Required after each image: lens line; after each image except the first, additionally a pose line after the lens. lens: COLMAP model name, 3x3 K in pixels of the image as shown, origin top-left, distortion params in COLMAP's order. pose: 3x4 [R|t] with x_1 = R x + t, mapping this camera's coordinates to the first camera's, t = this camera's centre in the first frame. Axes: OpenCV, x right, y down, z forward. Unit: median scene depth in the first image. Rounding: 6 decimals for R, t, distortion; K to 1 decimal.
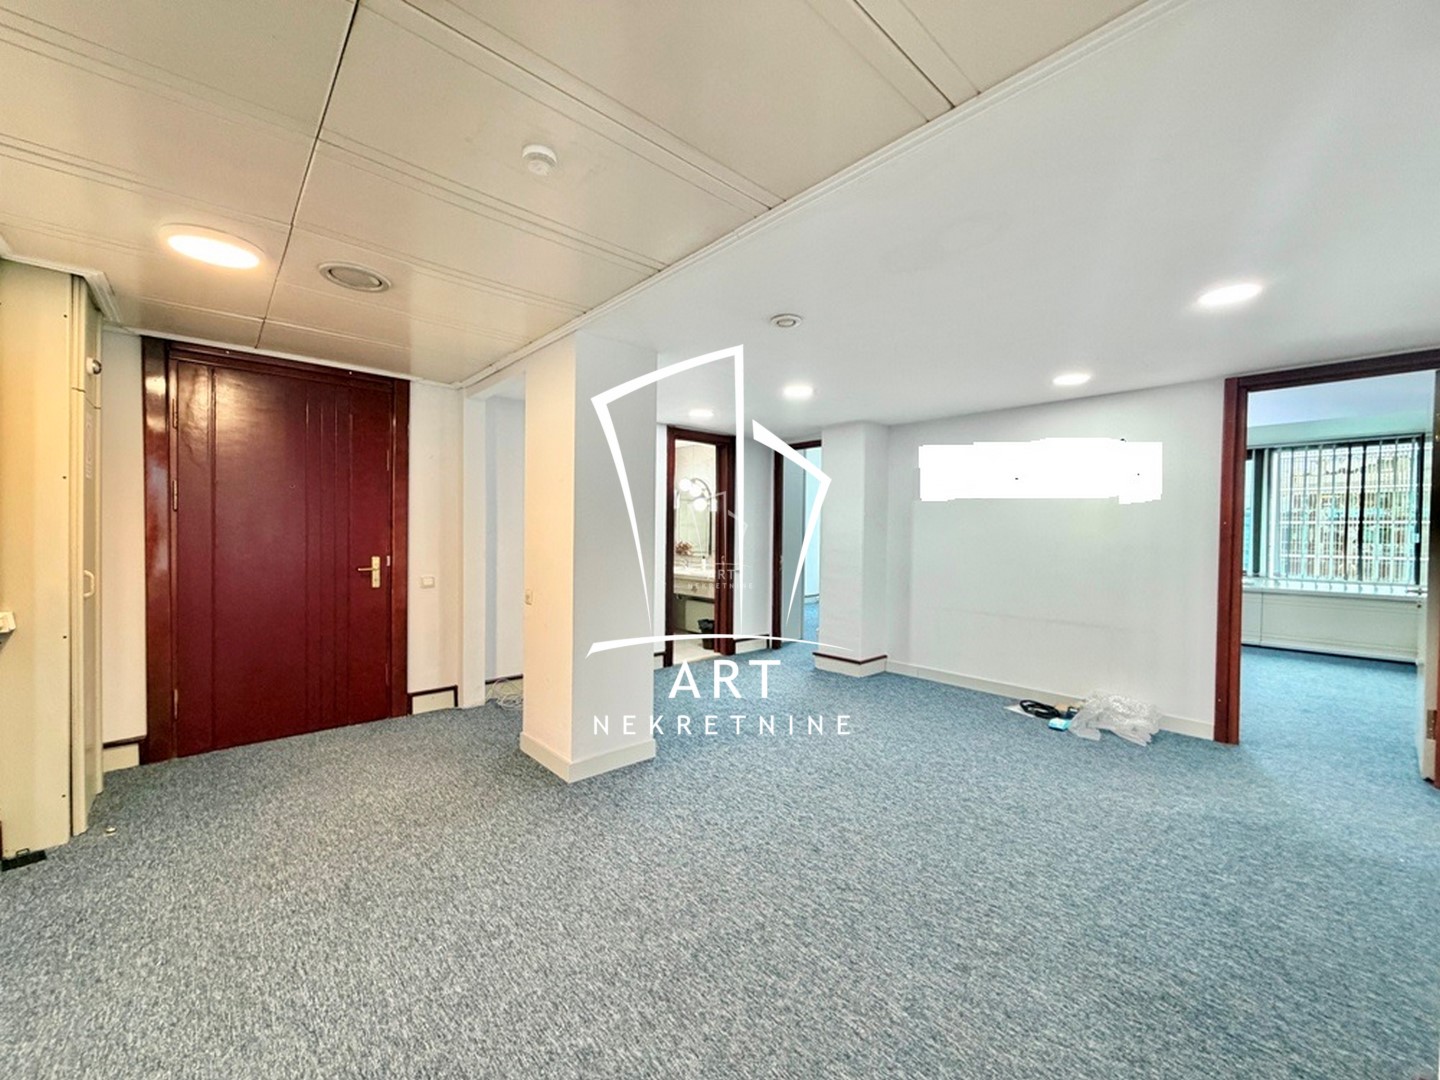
lens RADIAL K [[577.7, 0, 719.7], [0, 577.7, 540.2], [0, 0, 1]] dist [0.002217, 0.000093]
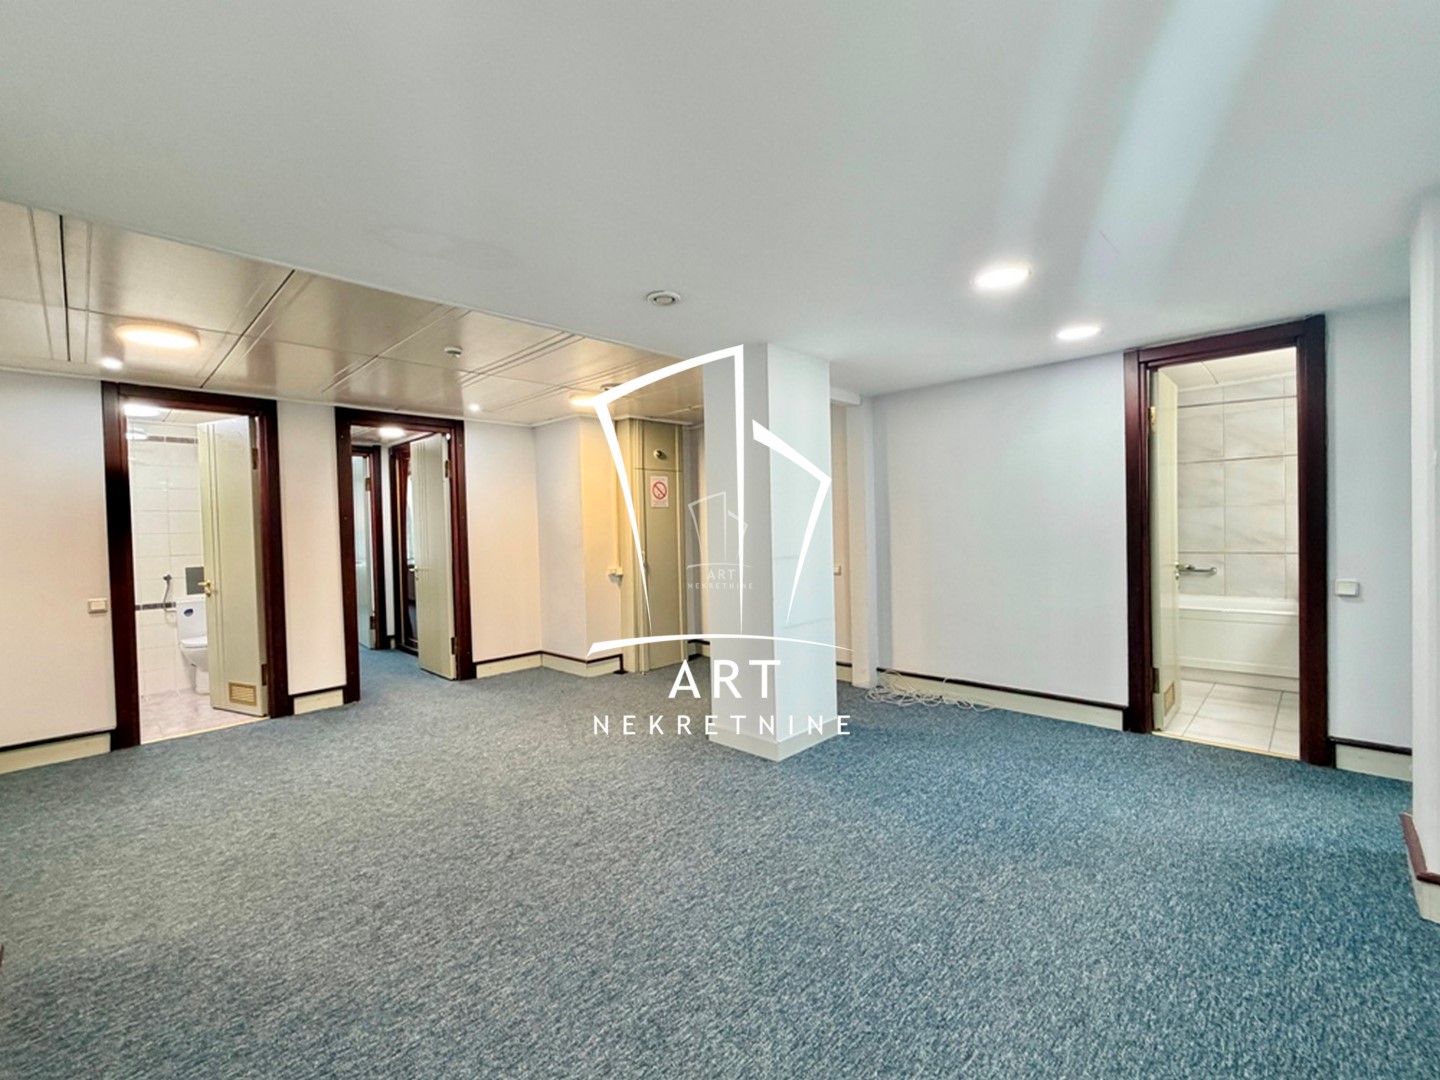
lens RADIAL K [[625.2, 0, 719.9], [0, 625.2, 544.6], [0, 0, 1]] dist [-0.000981, -0.000198]
pose [[0.060797, 0.014154, -0.998050, 1.210888], [0.009945, 0.999841, 0.014785, 0.008959], [0.998101, -0.010824, 0.060647, 1.153784]]
